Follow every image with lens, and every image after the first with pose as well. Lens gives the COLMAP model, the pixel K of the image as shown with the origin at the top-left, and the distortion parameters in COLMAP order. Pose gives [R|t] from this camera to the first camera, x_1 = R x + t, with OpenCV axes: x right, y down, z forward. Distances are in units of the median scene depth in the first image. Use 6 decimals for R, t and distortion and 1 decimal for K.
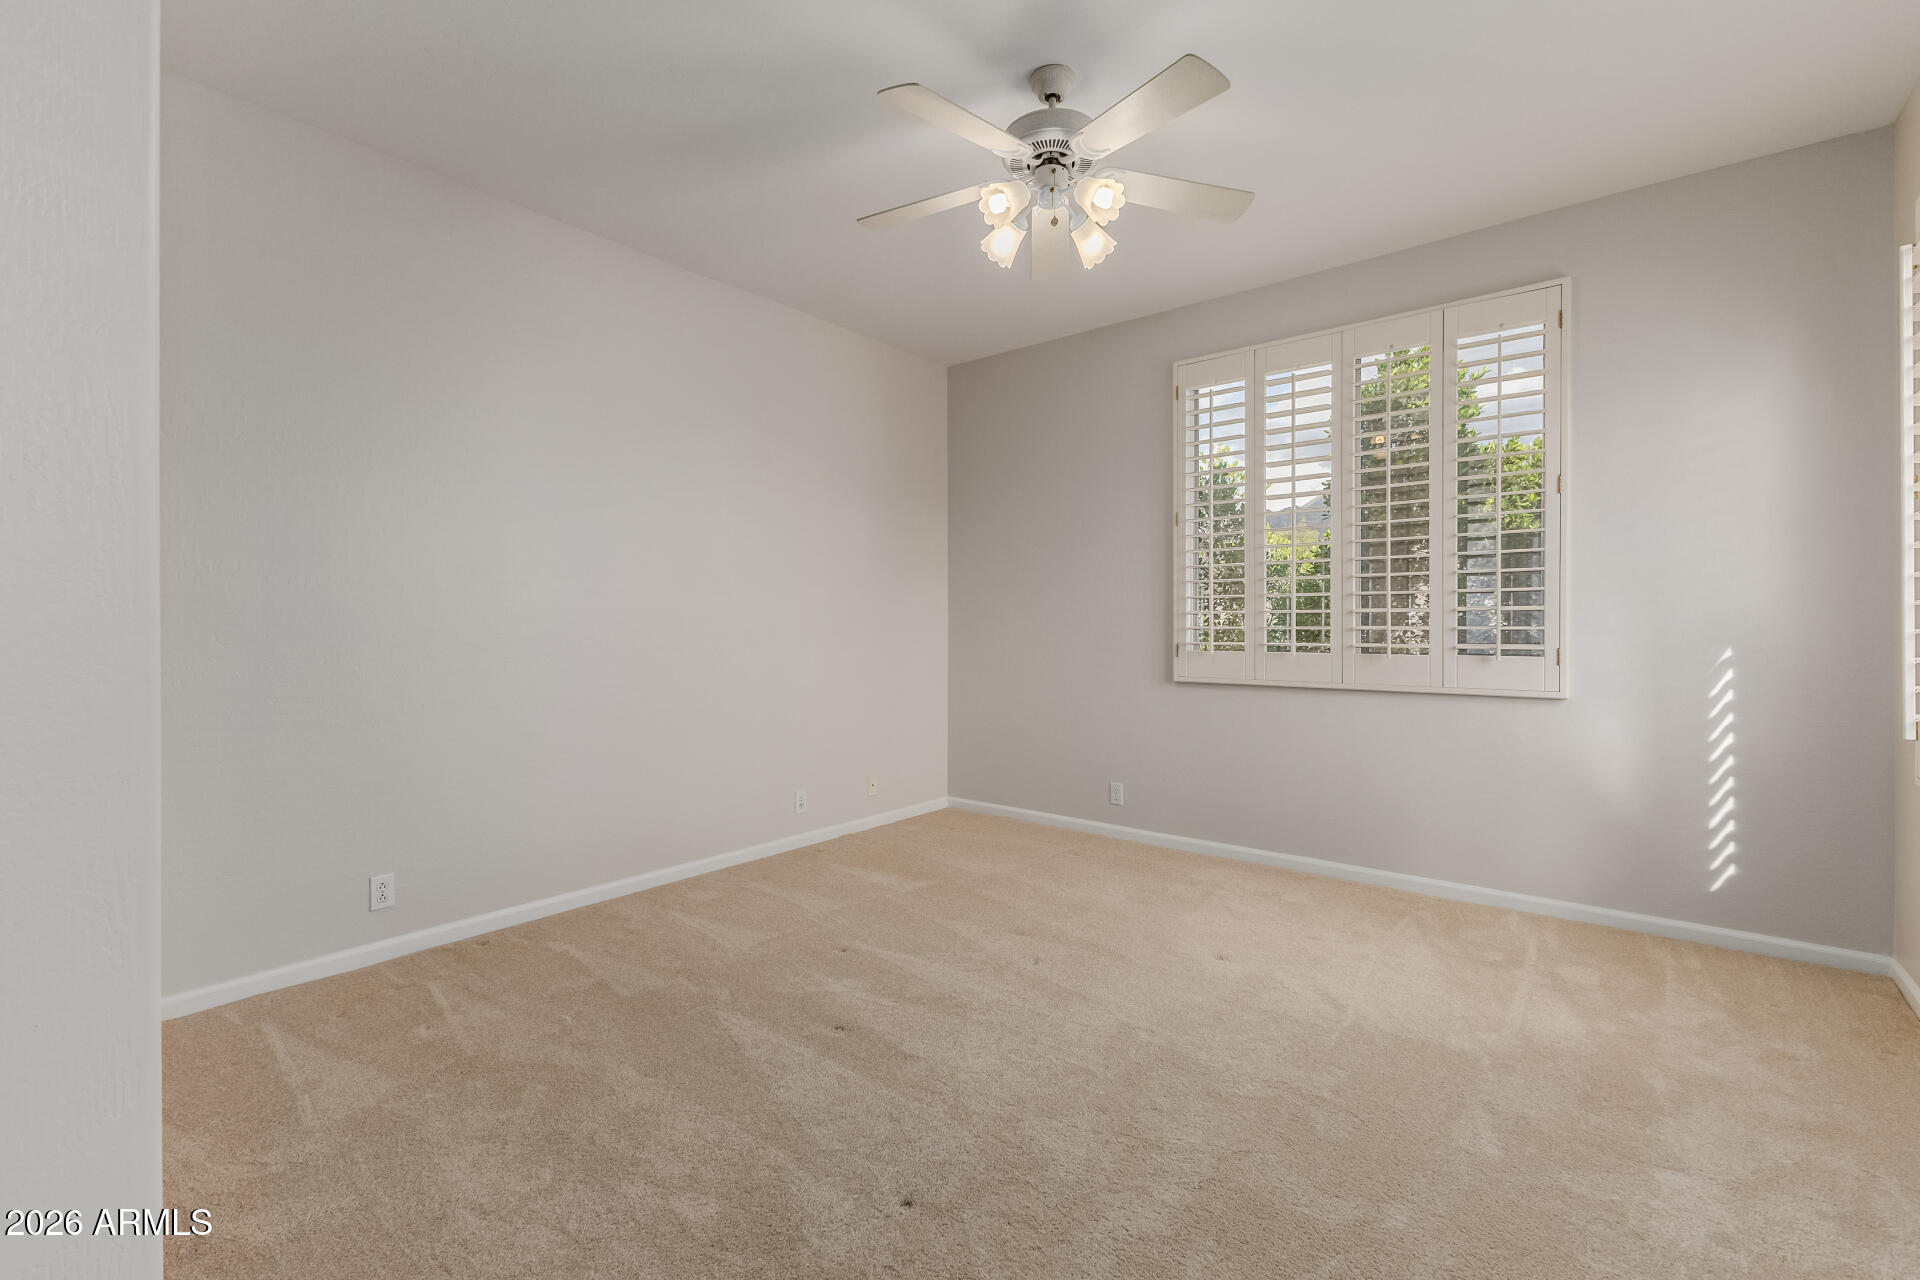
lens RADIAL K [[837.7, 0, 961.9], [0, 837.7, 630.8], [0, 0, 1]] dist [0.003520, -0.000423]
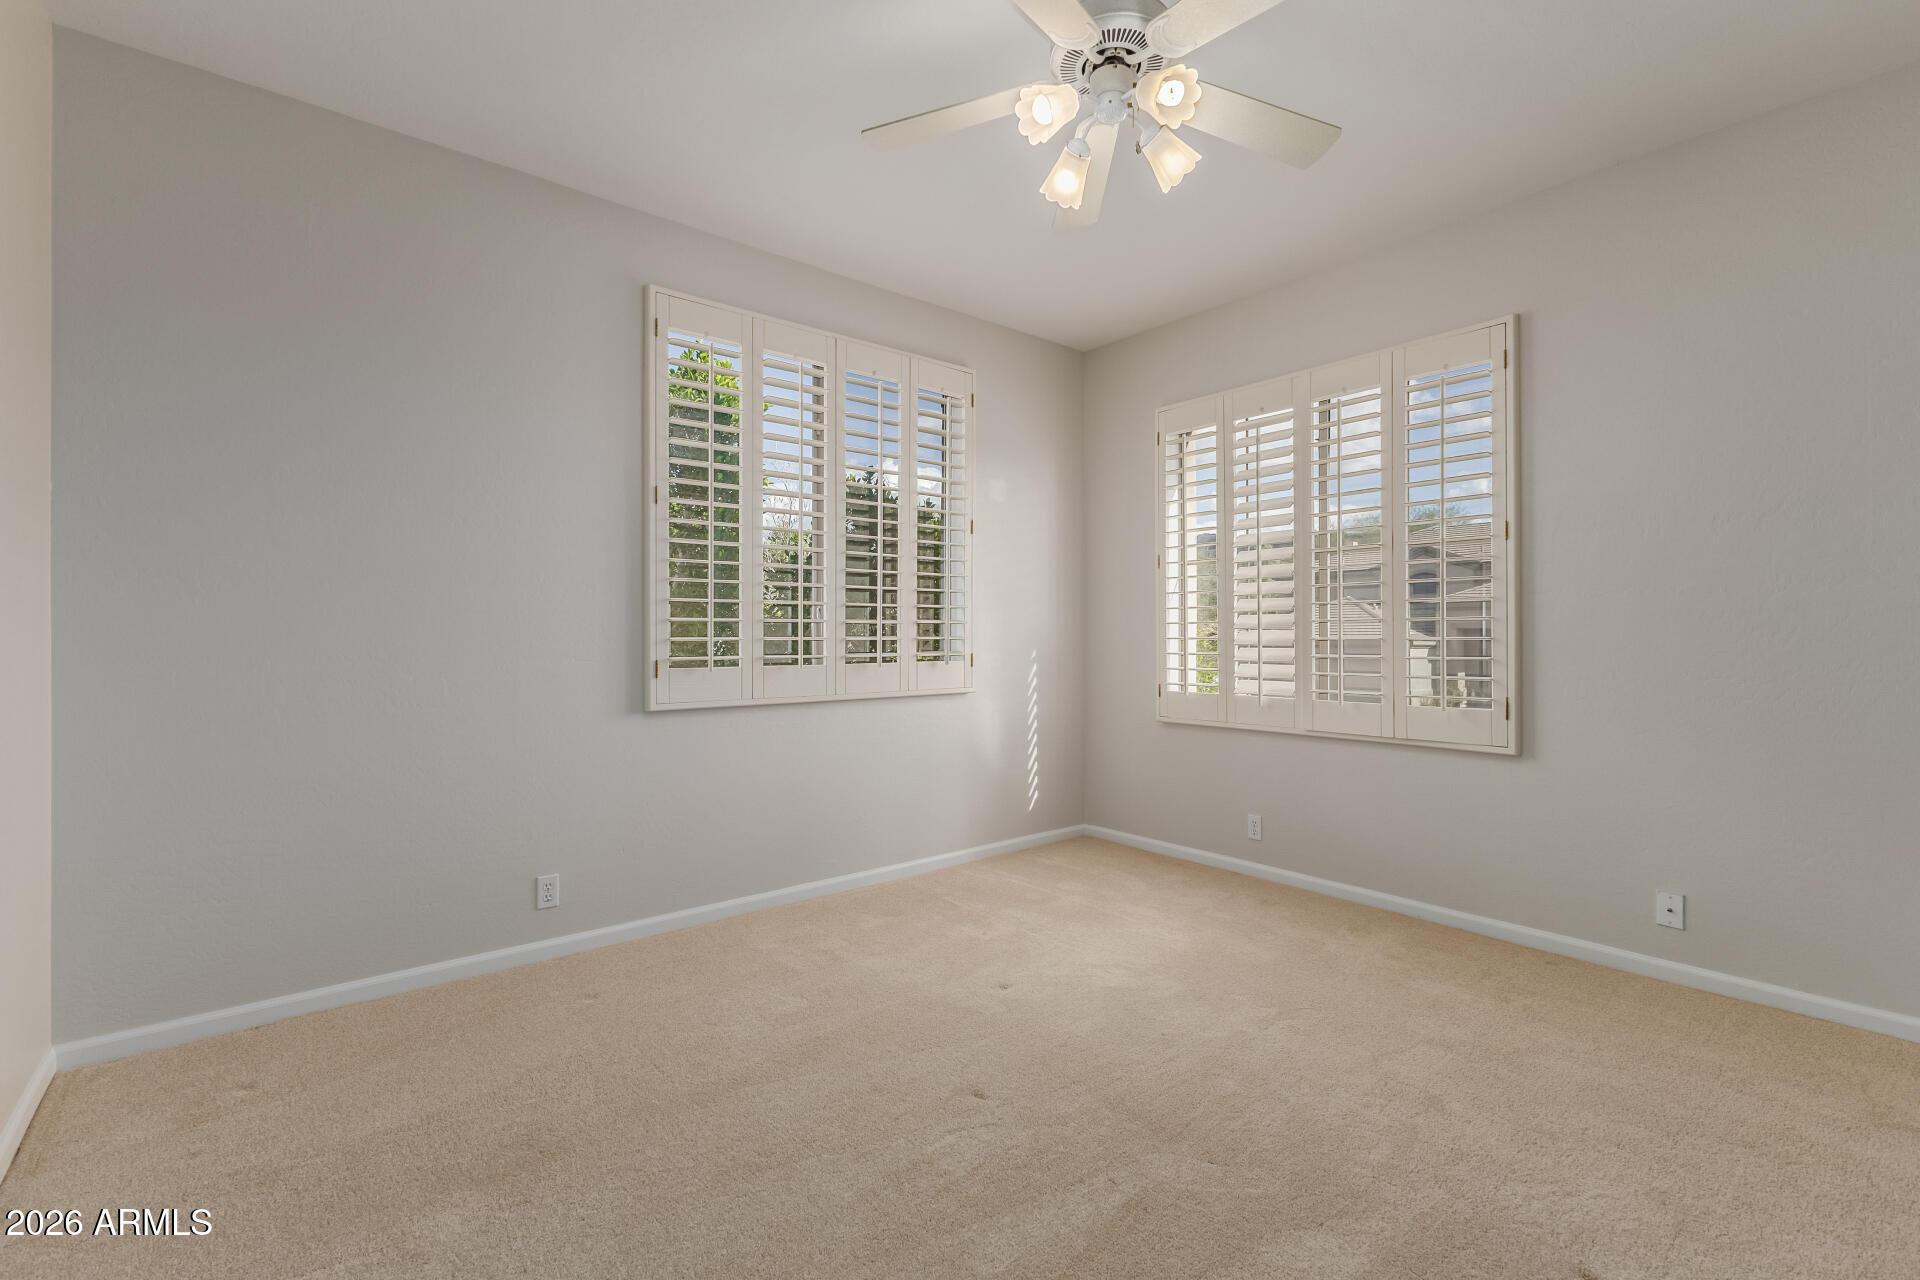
lens RADIAL K [[837.7, 0, 954.6], [0, 837.7, 634.0], [0, 0, 1]] dist [0.003520, -0.000423]
pose [[0.181054, 0.004554, 0.983463, -0.492752], [0.010721, 0.999921, -0.006604, -0.000323], [-0.983415, 0.011740, 0.180991, 0.688454]]
